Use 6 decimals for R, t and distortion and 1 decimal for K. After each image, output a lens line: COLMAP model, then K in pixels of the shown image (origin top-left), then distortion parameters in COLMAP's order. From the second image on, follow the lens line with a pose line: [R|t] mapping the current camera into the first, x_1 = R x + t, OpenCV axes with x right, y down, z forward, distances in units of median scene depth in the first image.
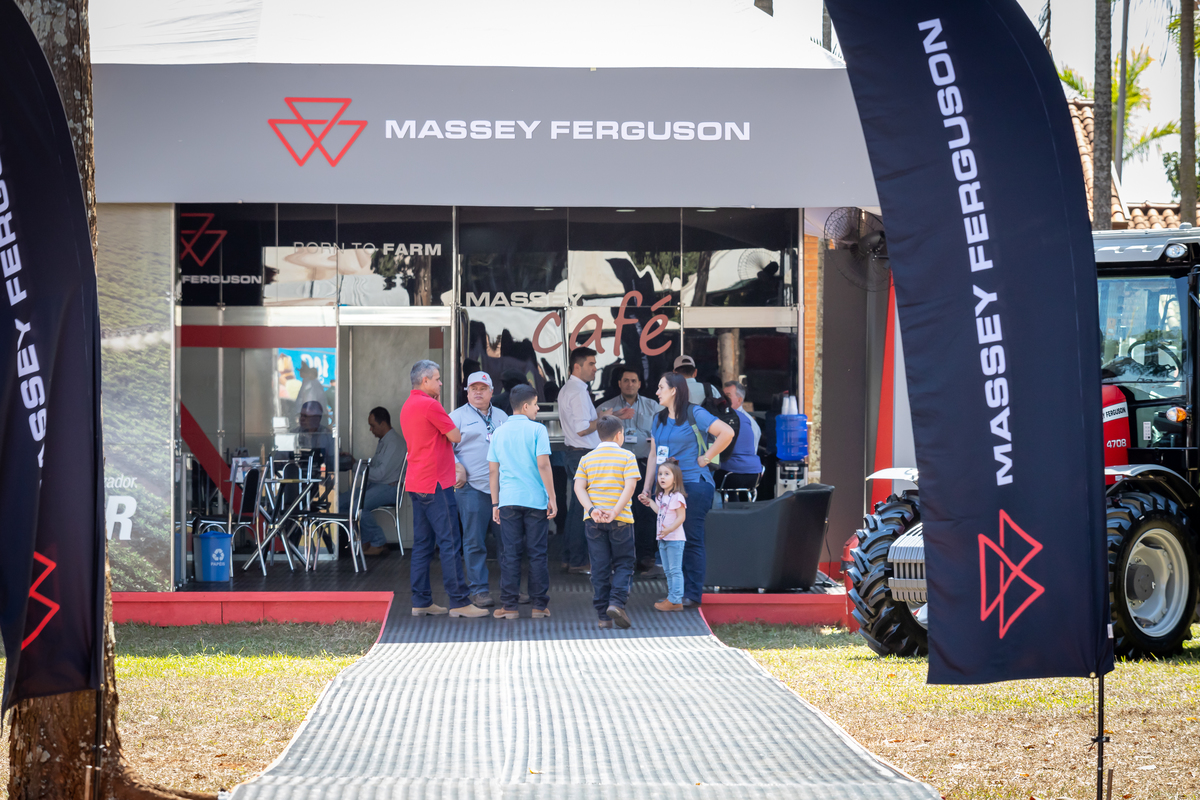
lens RADIAL K [[5201.4, 0, 600.0], [0, 5201.4, 400.0], [0, 0, 1]] dist [-0.049156, -2.119287]
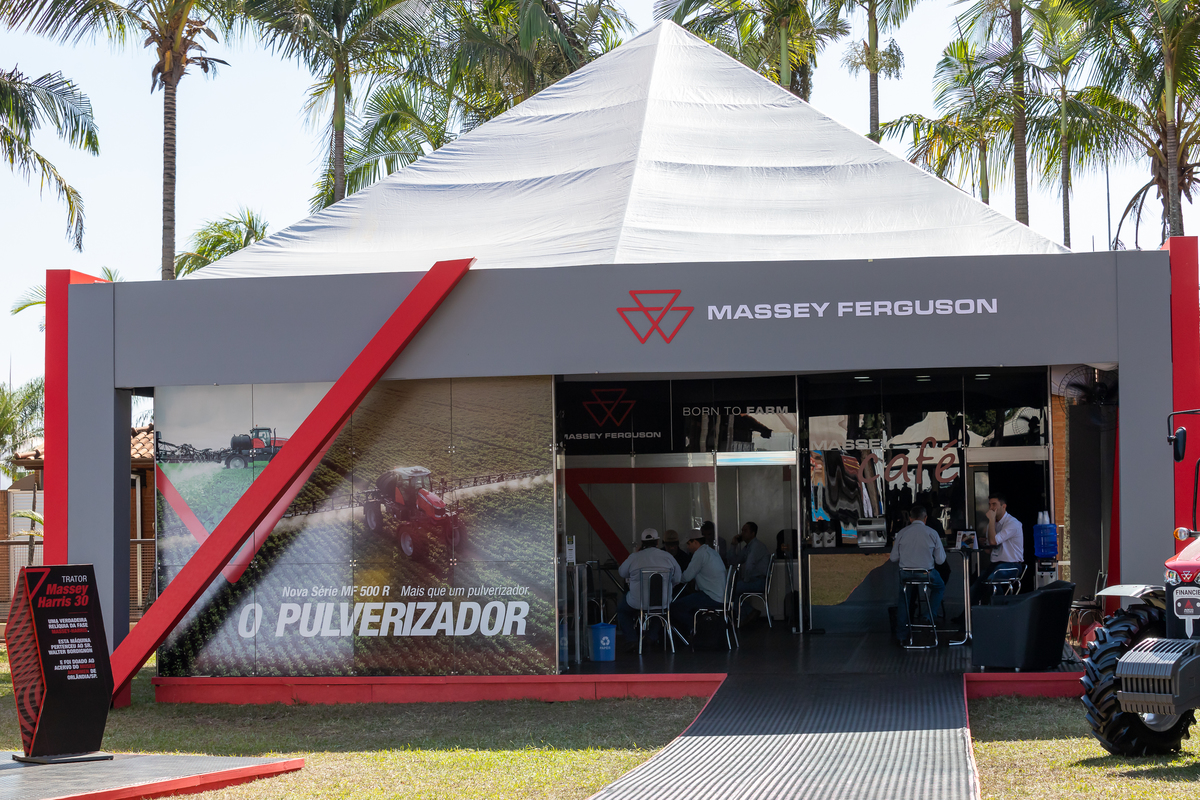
lens RADIAL K [[2358.2, 0, 600.0], [0, 2358.2, 400.0], [0, 0, 1]] dist [-0.018826, -0.140626]
pose [[0.986479, -0.025539, -0.161888, 0.025476], [0.018854, 0.998910, -0.042696, -0.006356], [0.162802, 0.039066, 0.985885, 0.419554]]
